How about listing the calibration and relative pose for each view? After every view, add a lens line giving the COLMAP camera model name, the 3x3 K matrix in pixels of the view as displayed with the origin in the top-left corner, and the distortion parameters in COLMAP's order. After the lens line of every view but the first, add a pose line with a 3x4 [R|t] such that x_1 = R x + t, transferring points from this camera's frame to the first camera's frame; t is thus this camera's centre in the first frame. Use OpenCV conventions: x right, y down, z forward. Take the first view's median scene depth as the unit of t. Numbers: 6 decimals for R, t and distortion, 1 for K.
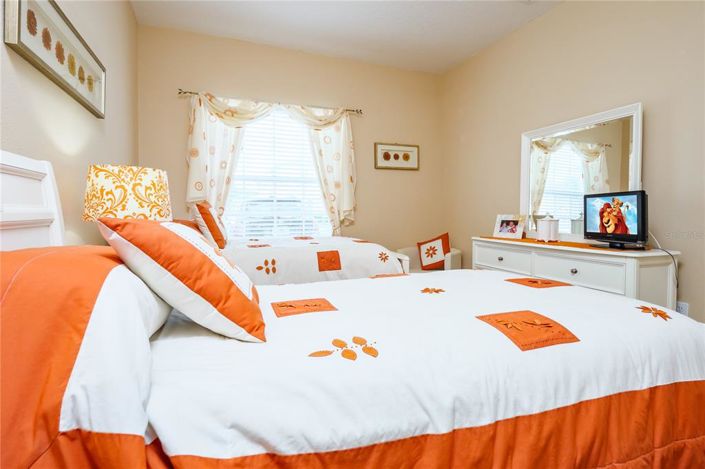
lens RADIAL K [[345.1, 0, 355.0], [0, 345.1, 225.6], [0, 0, 1]] dist [-0.000694, -0.000306]
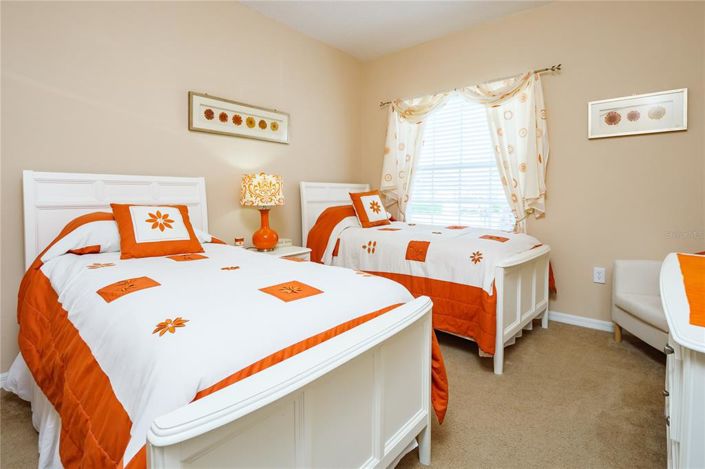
lens RADIAL K [[349.3, 0, 350.5], [0, 349.3, 209.3], [0, 0, 1]] dist [-0.001085, -0.000323]
pose [[0.455676, 0.038276, -0.889323, 0.558262], [-0.039293, 0.998966, 0.022862, -0.023675], [0.889278, 0.024526, 0.456708, 0.291886]]
